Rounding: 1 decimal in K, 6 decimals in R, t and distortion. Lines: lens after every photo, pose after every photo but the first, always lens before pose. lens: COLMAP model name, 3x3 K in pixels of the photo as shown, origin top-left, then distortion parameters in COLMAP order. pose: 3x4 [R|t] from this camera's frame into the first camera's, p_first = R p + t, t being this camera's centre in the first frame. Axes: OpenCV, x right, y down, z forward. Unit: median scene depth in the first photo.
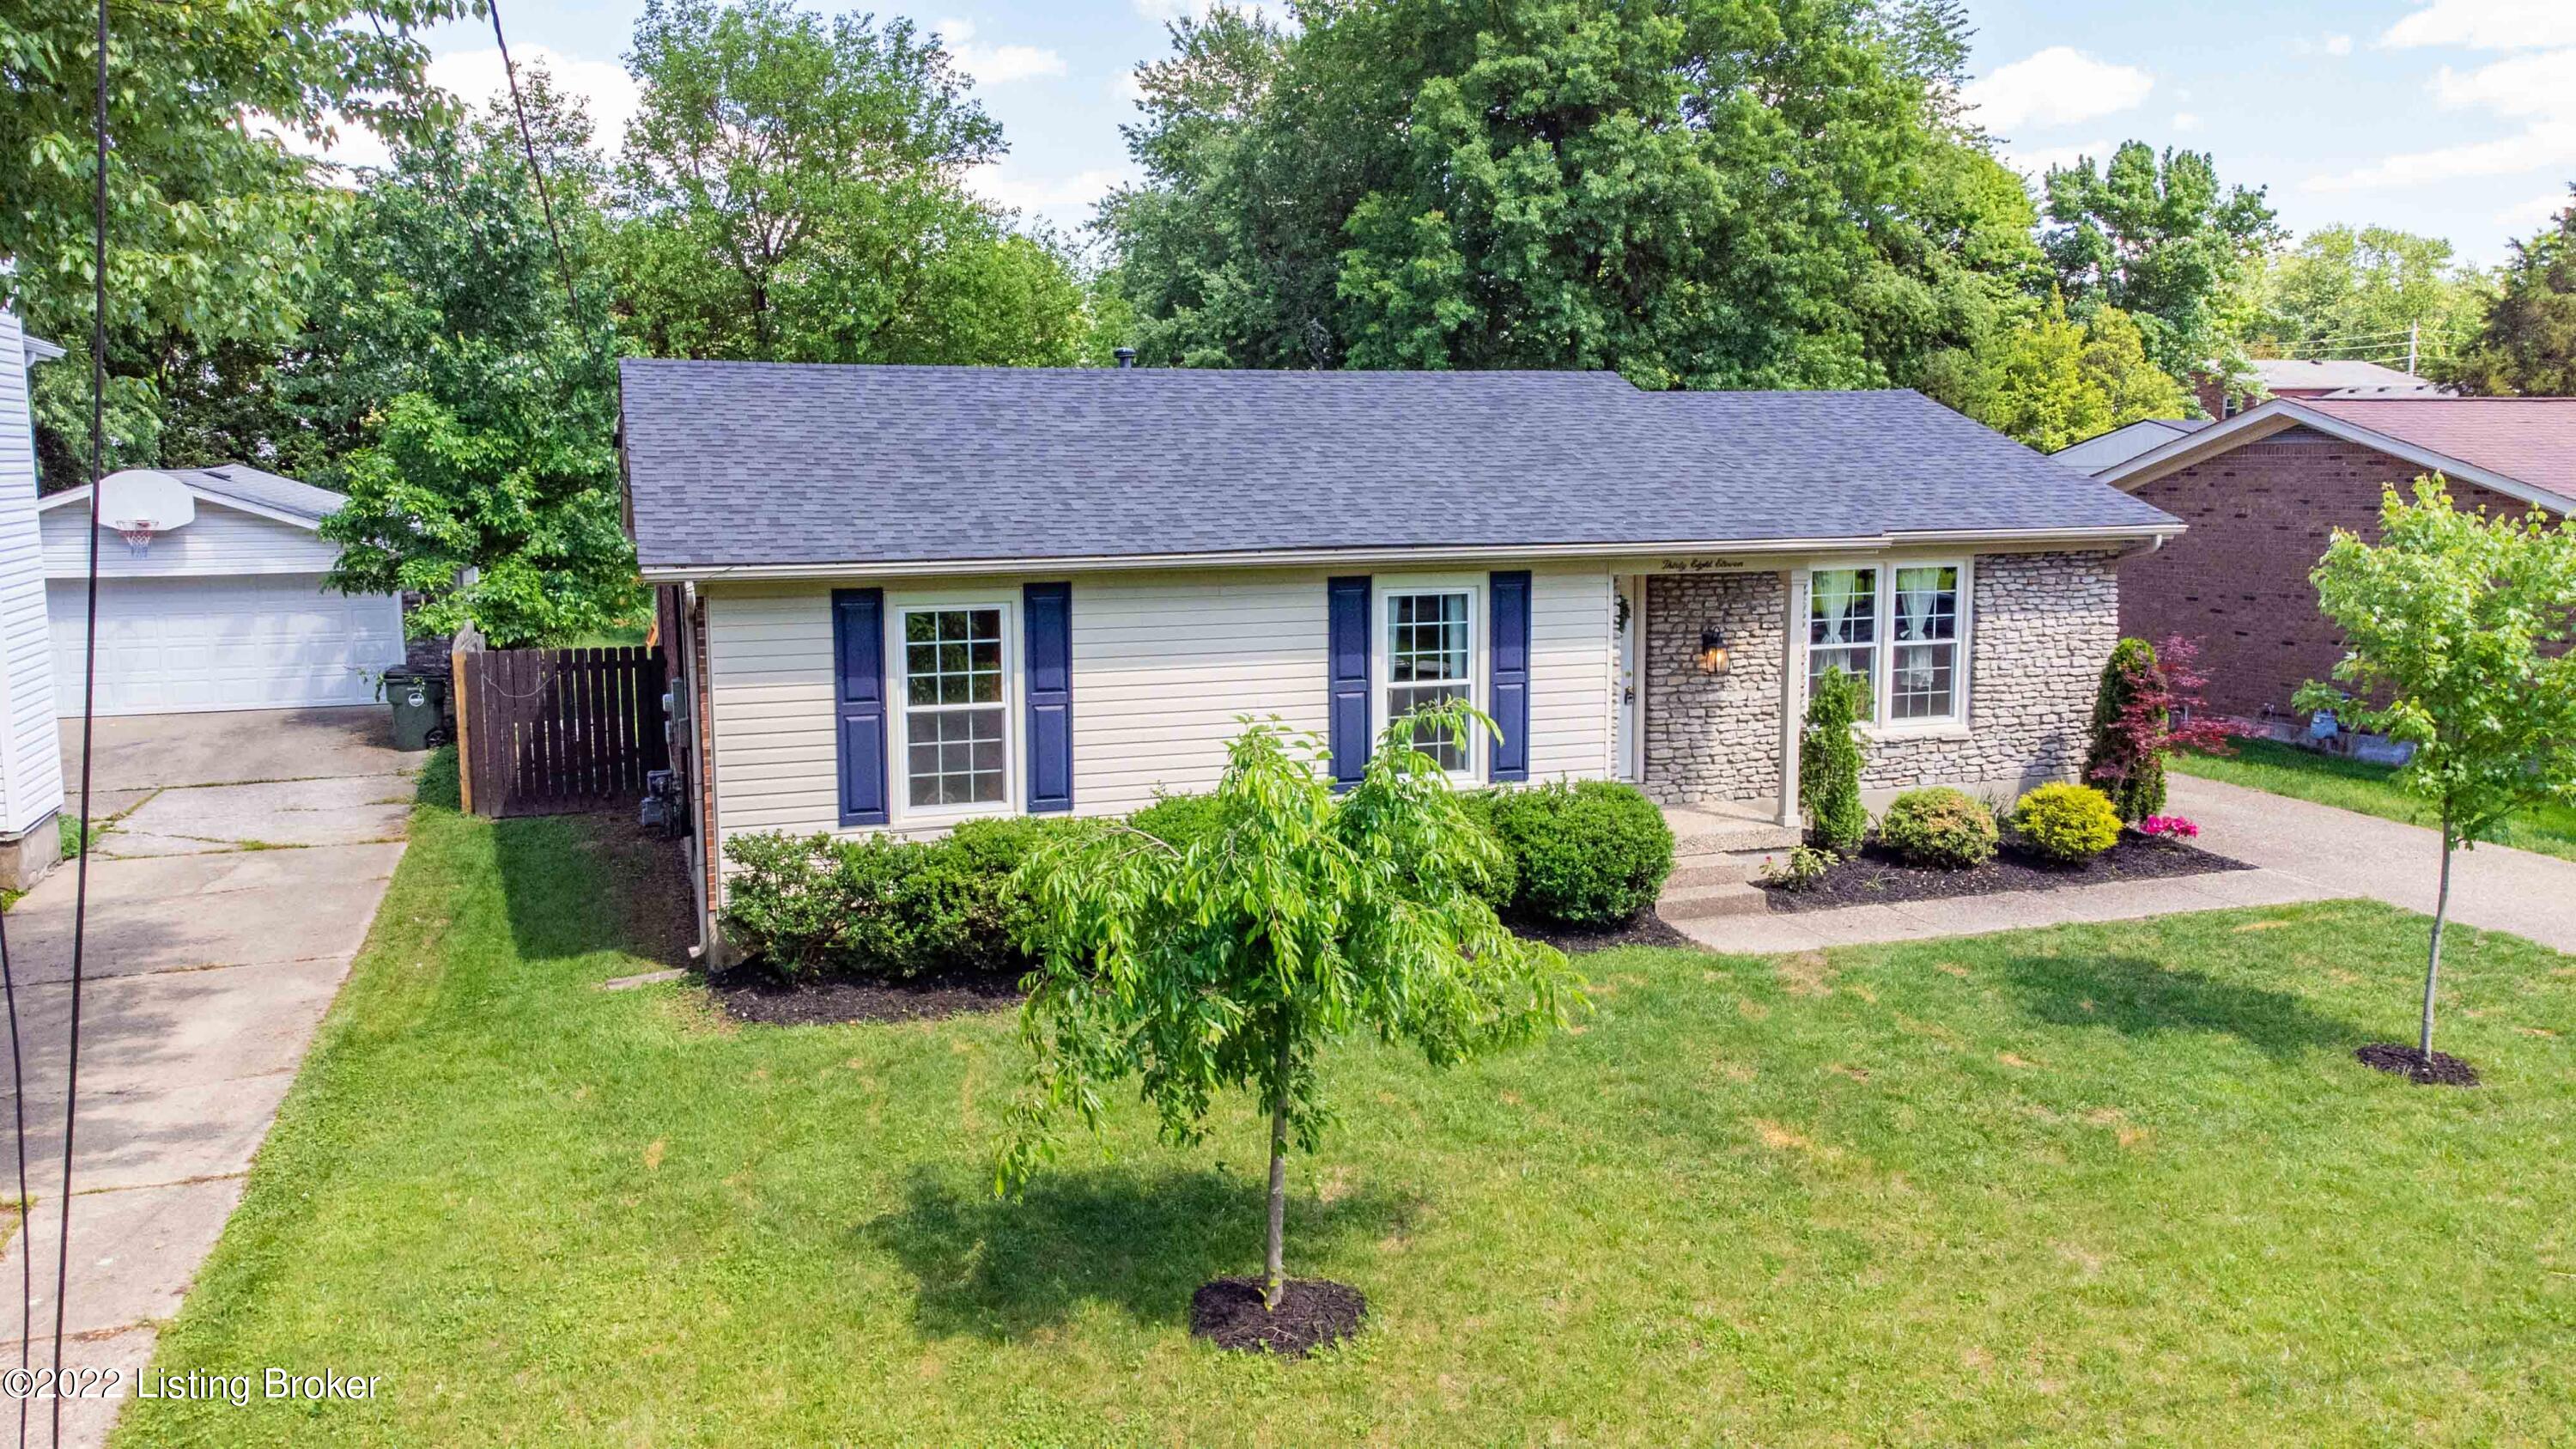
lens RADIAL K [[1844.0, 0, 1288.0], [0, 1844.0, 724.5], [0, 0, 1]] dist [0.007418, 0.066998]
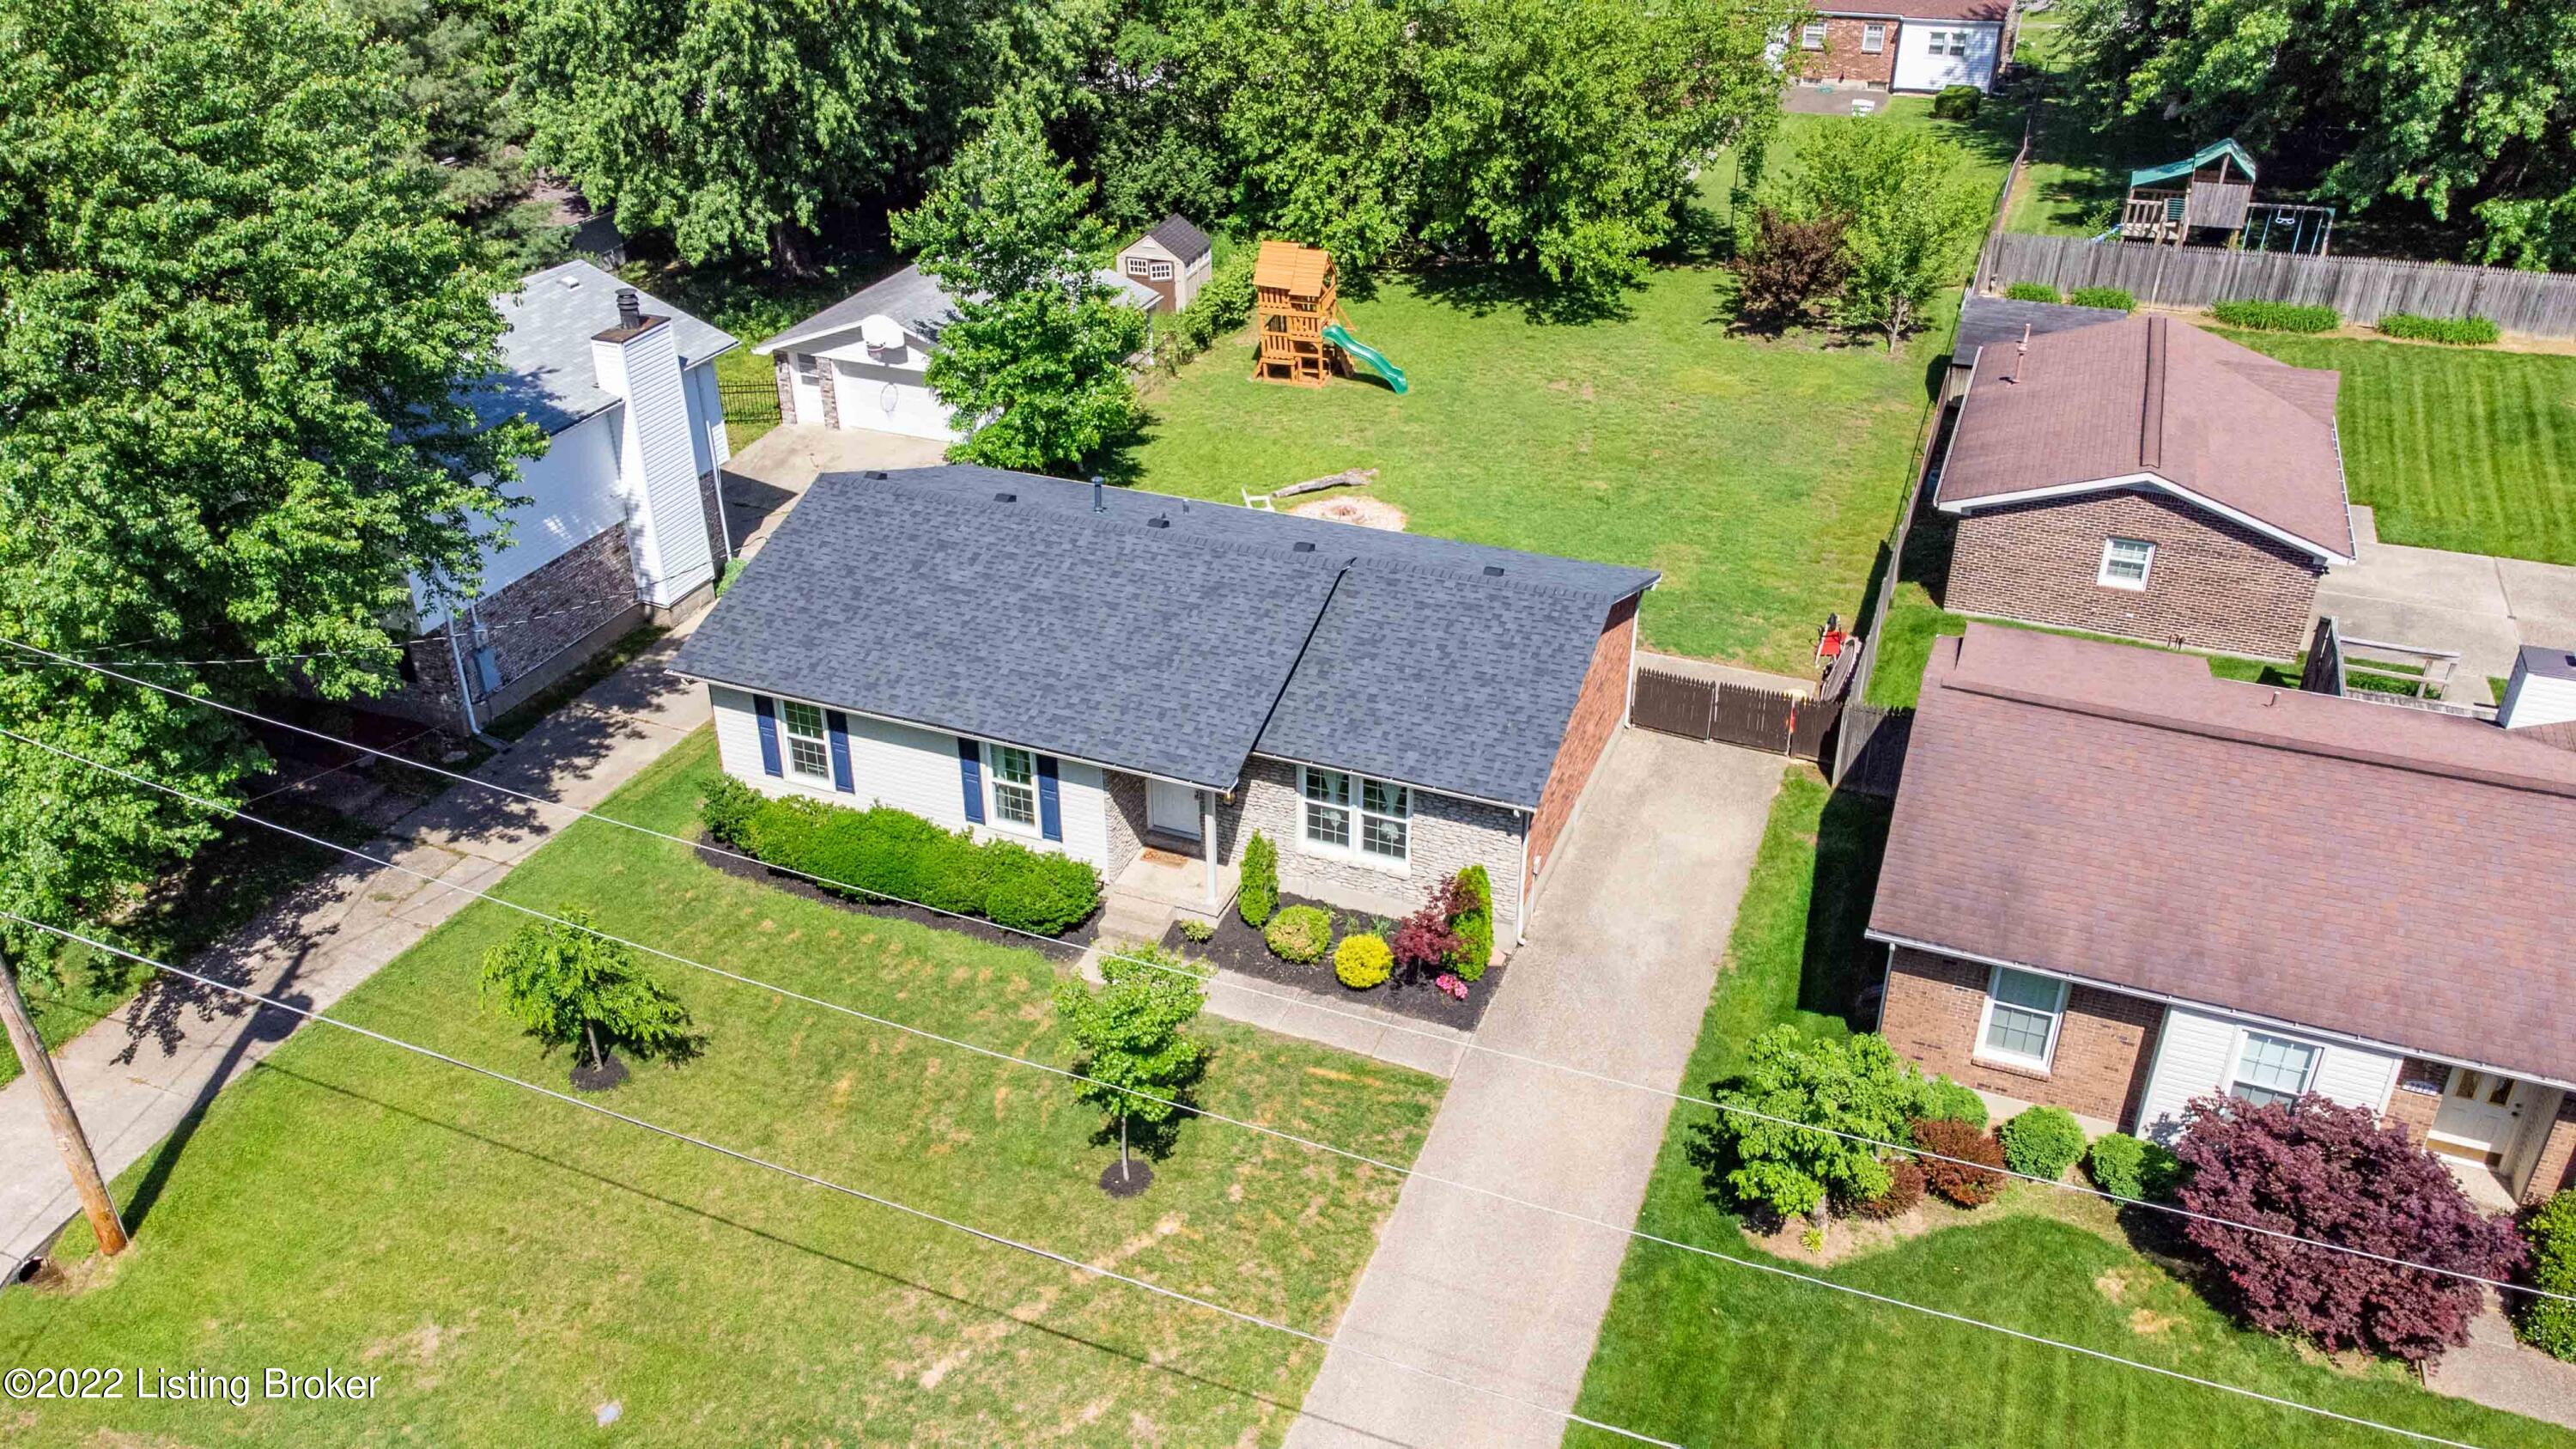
lens RADIAL K [[1844.0, 0, 1288.0], [0, 1844.0, 724.5], [0, 0, 1]] dist [0.007418, 0.066998]
pose [[0.761839, 0.338398, -0.552348, 1.406389], [-0.086685, 0.898286, 0.430776, -0.981013], [0.641940, -0.280301, 0.713684, -0.183931]]
